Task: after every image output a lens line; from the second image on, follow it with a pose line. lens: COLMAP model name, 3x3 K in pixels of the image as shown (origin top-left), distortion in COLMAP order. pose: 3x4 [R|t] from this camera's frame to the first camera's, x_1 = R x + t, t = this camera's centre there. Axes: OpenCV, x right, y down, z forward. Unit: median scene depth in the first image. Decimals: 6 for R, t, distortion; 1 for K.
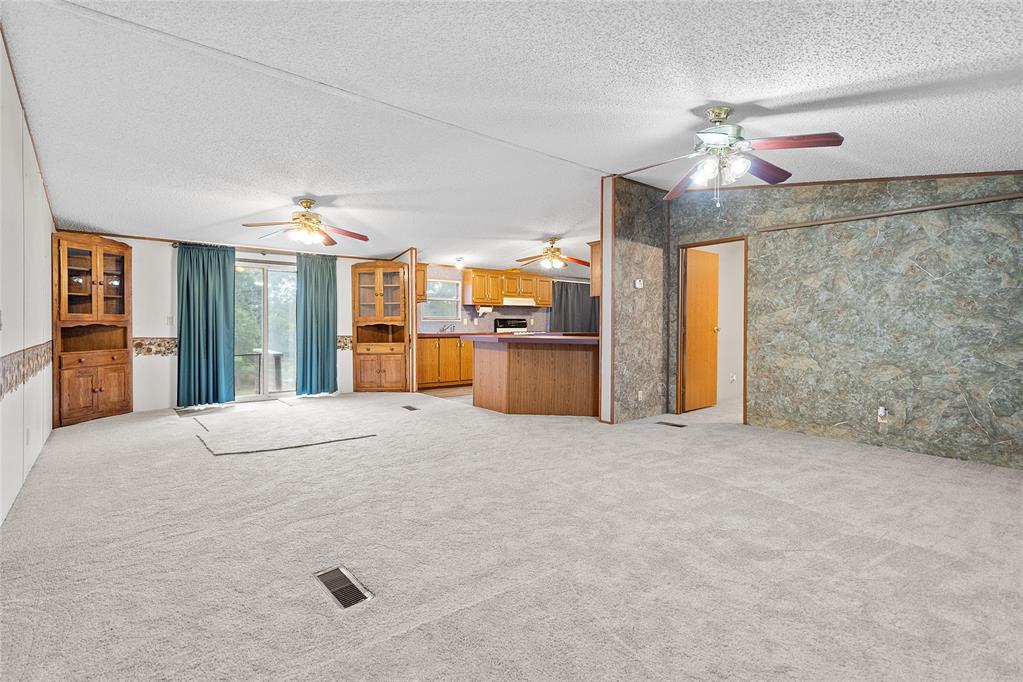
lens RADIAL K [[480.3, 0, 511.2], [0, 480.3, 331.9], [0, 0, 1]] dist [0.012039, 0.000584]
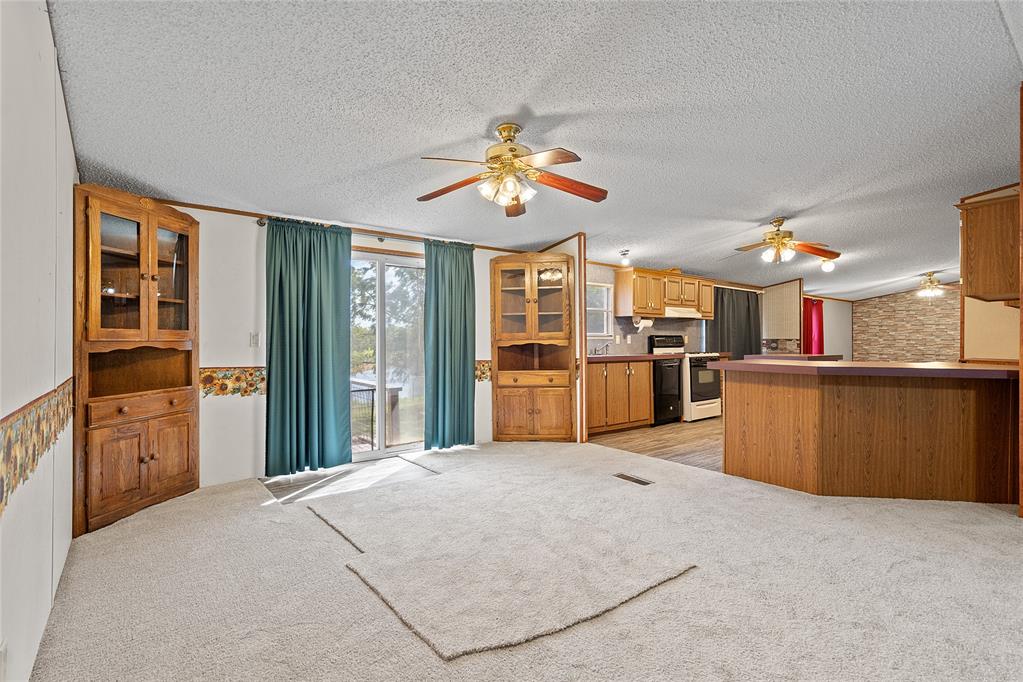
lens RADIAL K [[480.3, 0, 508.0], [0, 480.3, 343.5], [0, 0, 1]] dist [0.012039, 0.000584]
pose [[0.999537, -0.004433, -0.030086, -0.344616], [0.004060, 0.999915, -0.012419, -0.009402], [0.030139, 0.012291, 0.999470, 0.367278]]
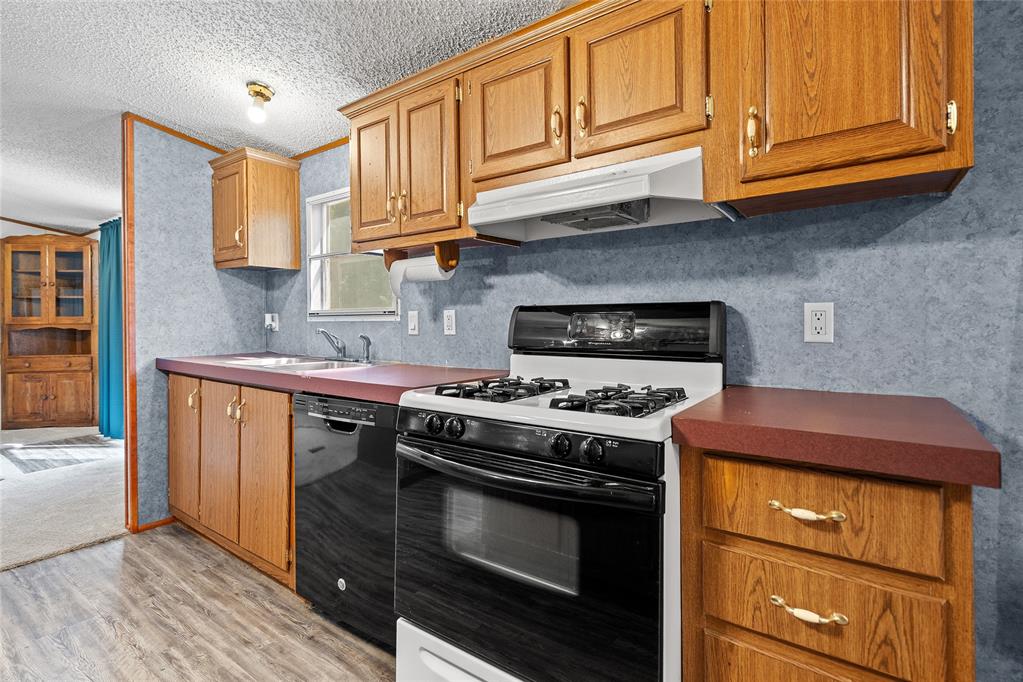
lens RADIAL K [[480.3, 0, 499.8], [0, 480.3, 321.4], [0, 0, 1]] dist [0.012039, 0.000584]
pose [[0.246032, 0.000343, -0.969262, 0.244021], [-0.010941, 0.999937, -0.002423, -0.030695], [0.969200, 0.011201, 0.246020, 1.400325]]
